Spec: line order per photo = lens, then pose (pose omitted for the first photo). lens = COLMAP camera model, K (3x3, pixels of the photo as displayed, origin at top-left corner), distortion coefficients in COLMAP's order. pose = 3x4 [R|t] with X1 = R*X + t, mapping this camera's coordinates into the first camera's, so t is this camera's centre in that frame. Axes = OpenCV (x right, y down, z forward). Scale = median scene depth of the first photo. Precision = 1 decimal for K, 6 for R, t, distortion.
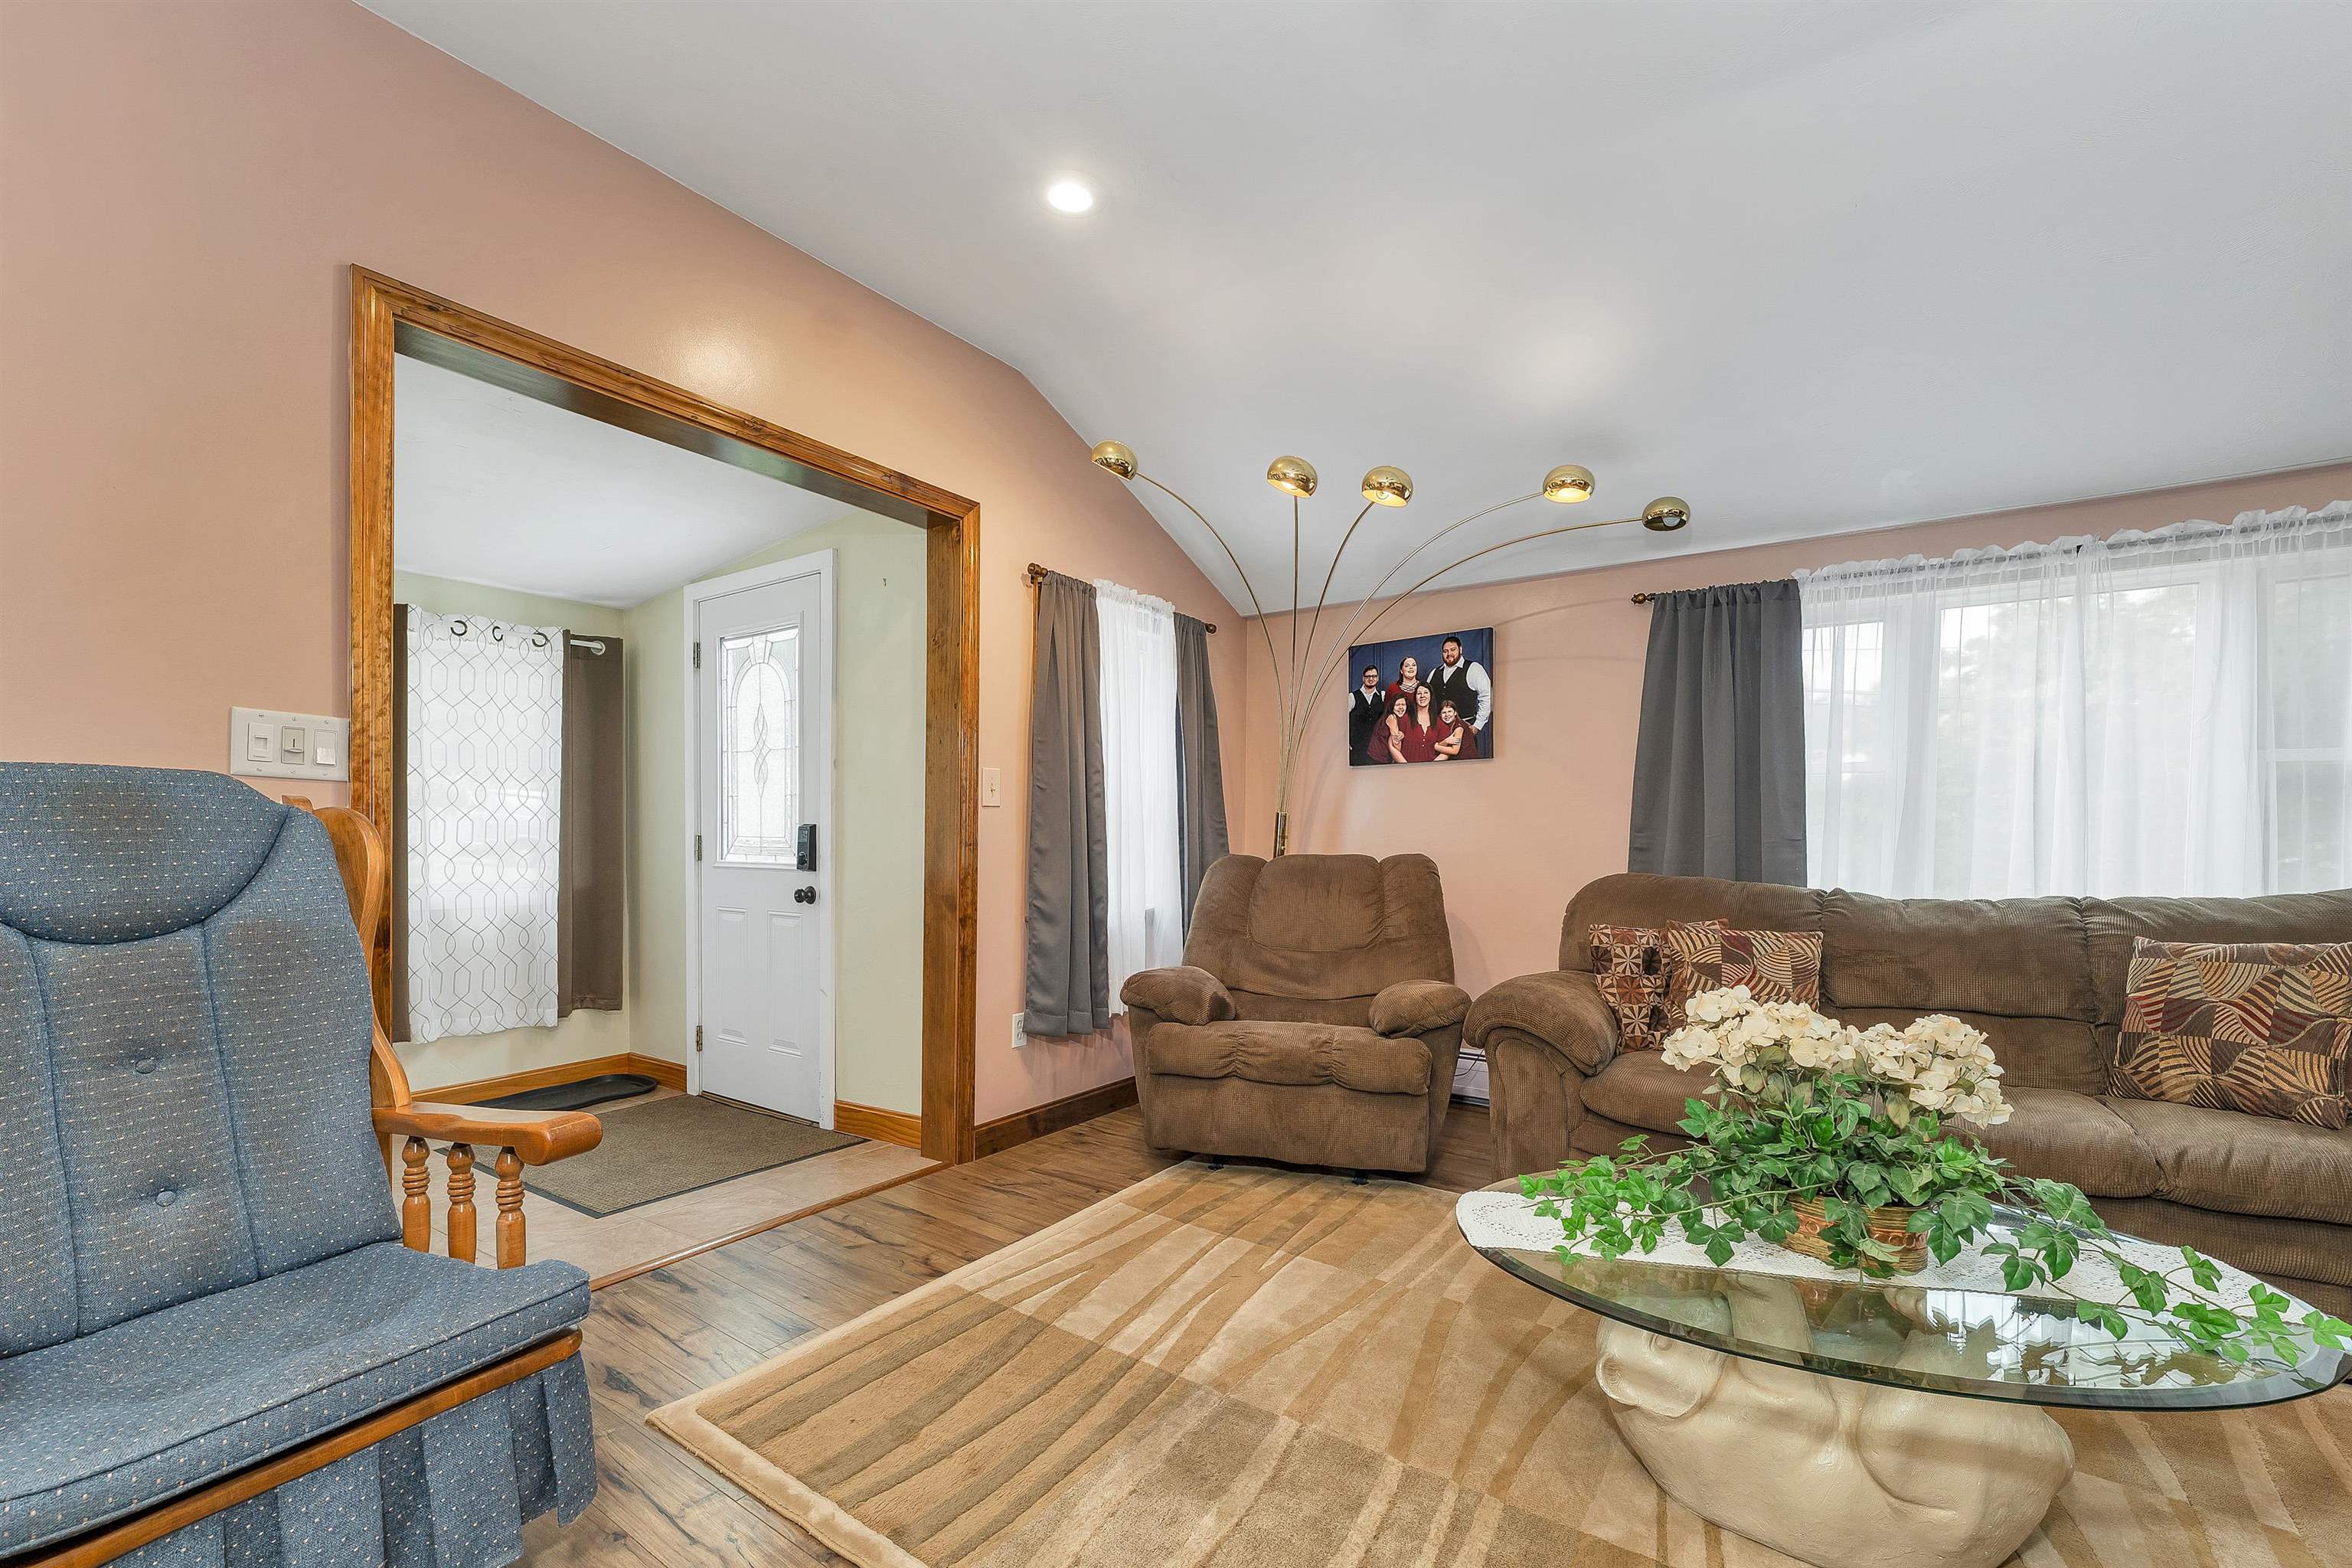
lens RADIAL K [[983.3, 0, 1169.1], [0, 983.3, 849.6], [0, 0, 1]] dist [0.000176, 0.000250]
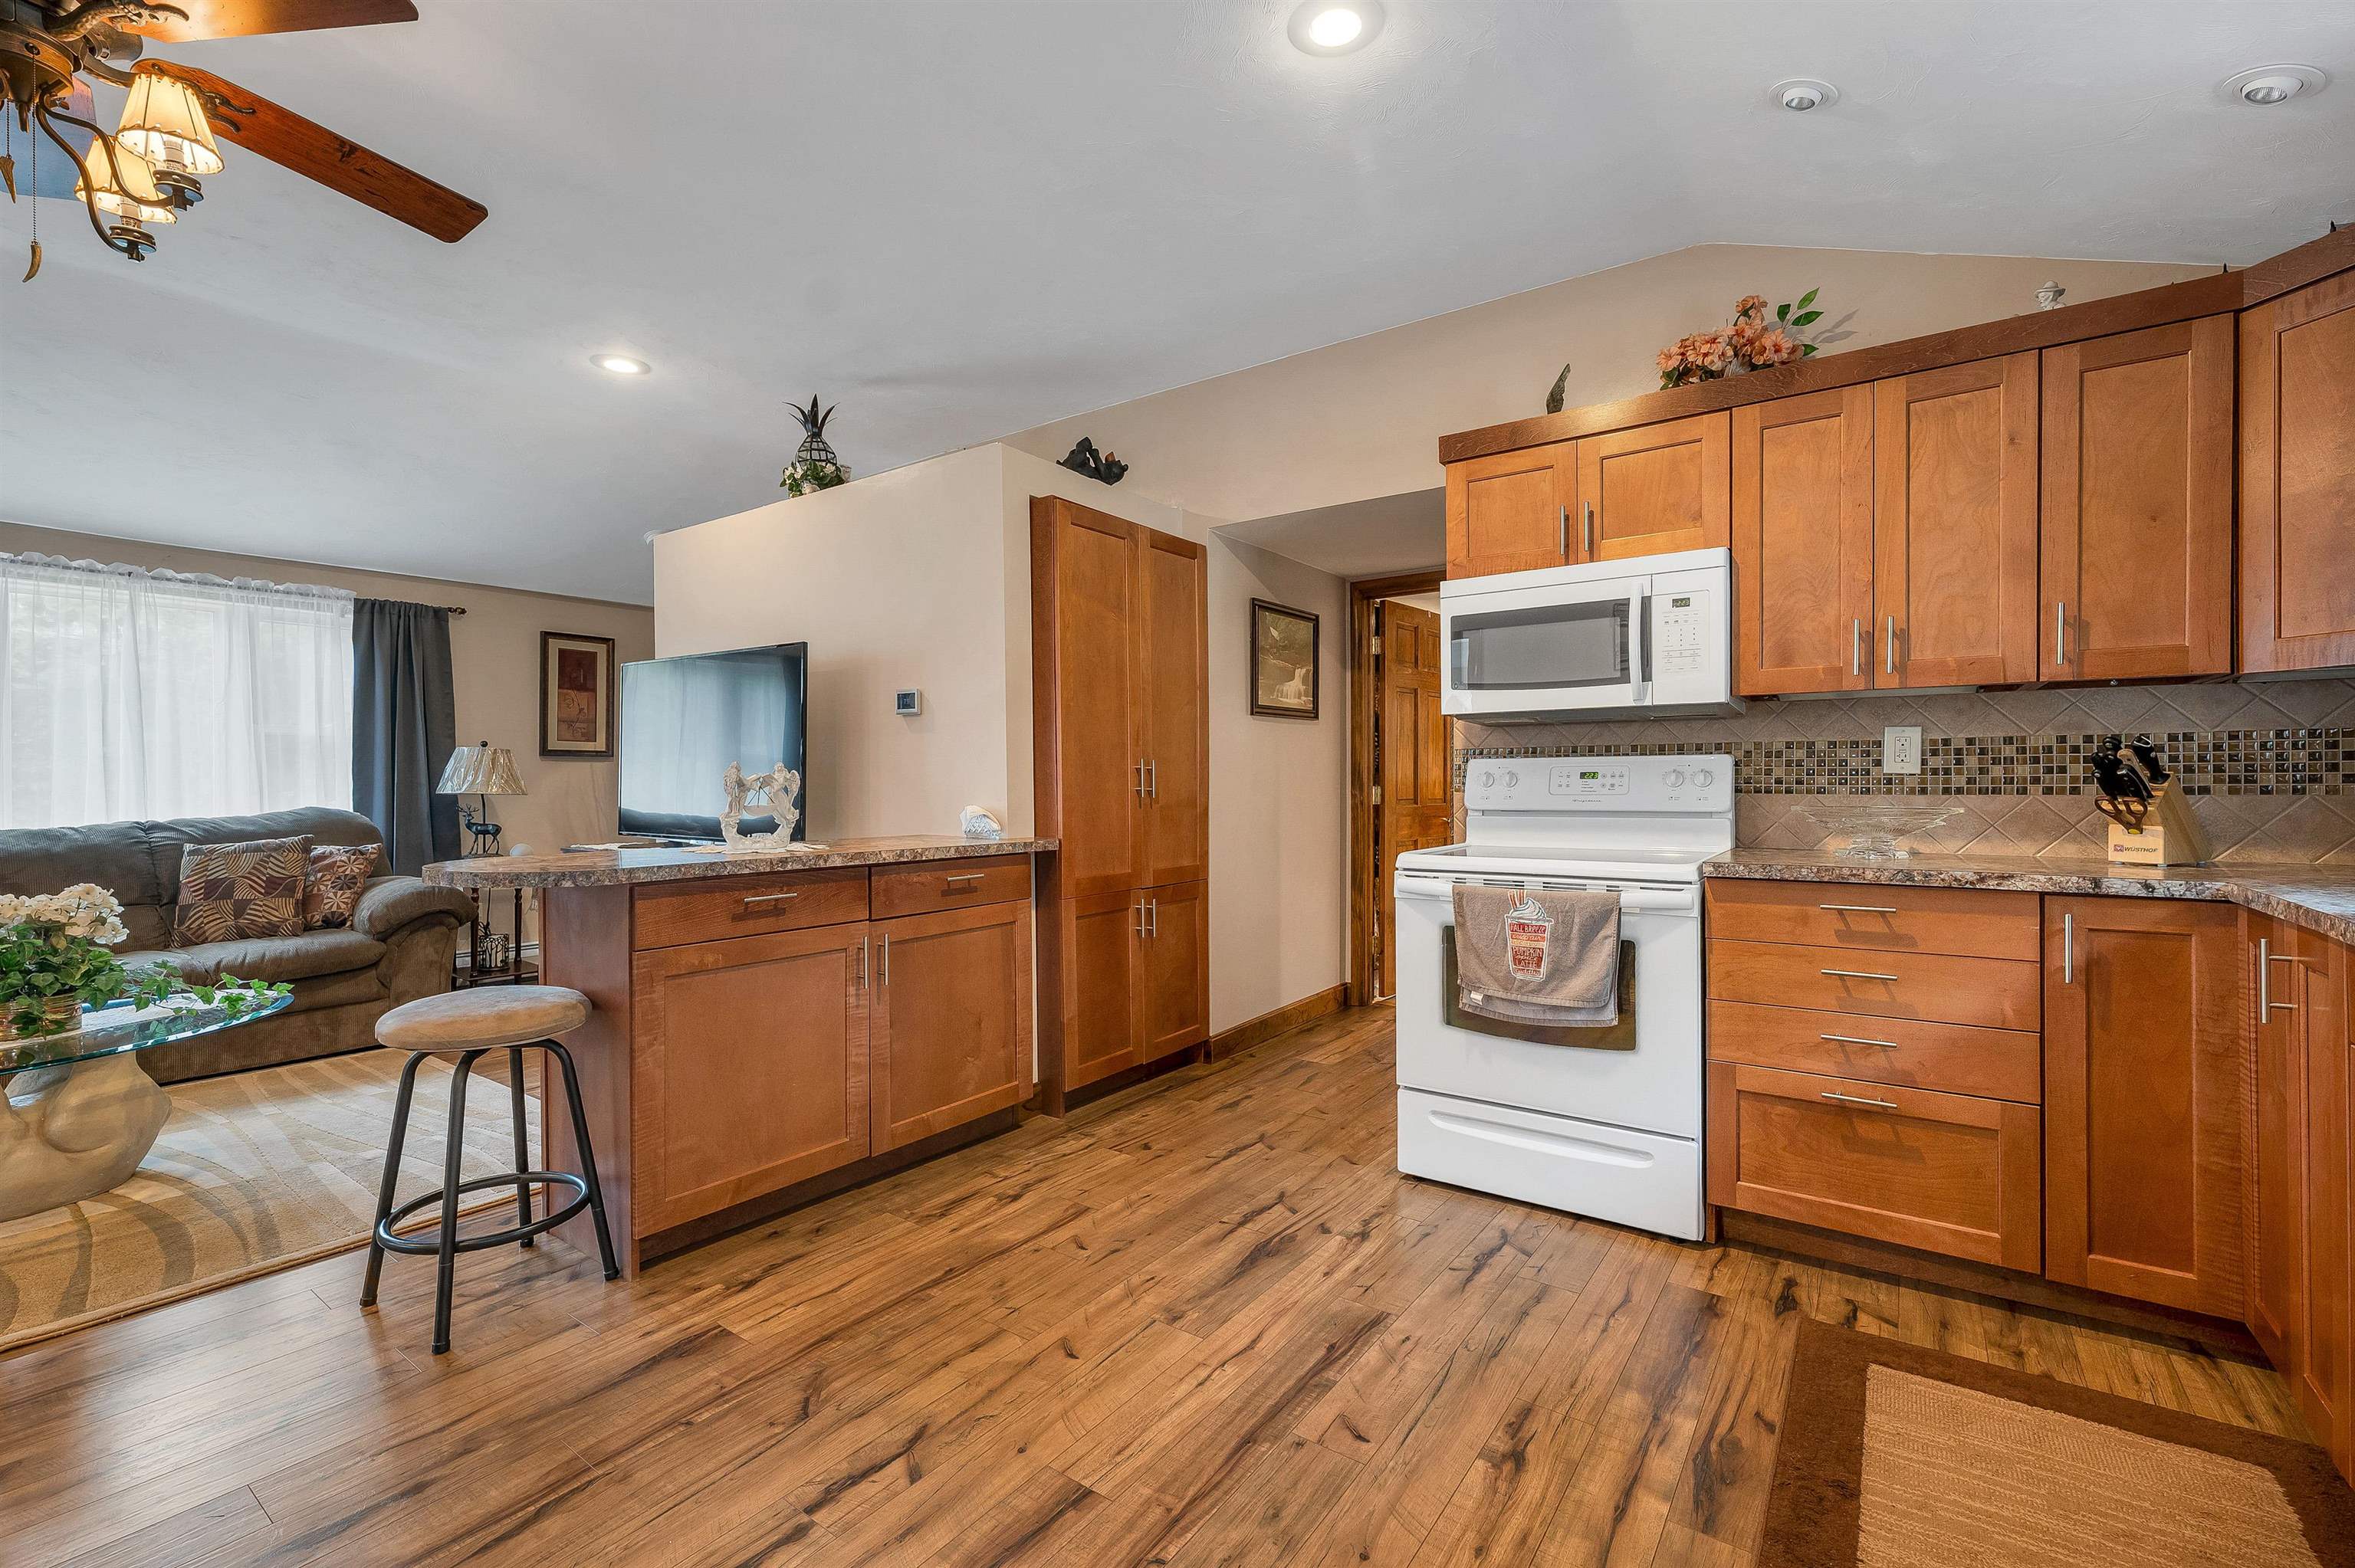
lens RADIAL K [[989.8, 0, 1175.7], [0, 989.8, 792.2], [0, 0, 1]] dist [0.000865, -0.000031]
pose [[-0.004327, -0.022294, 0.999742, -0.603526], [0.019286, 0.999564, 0.022374, 0.003229], [-0.999805, 0.019378, -0.003896, -0.576231]]
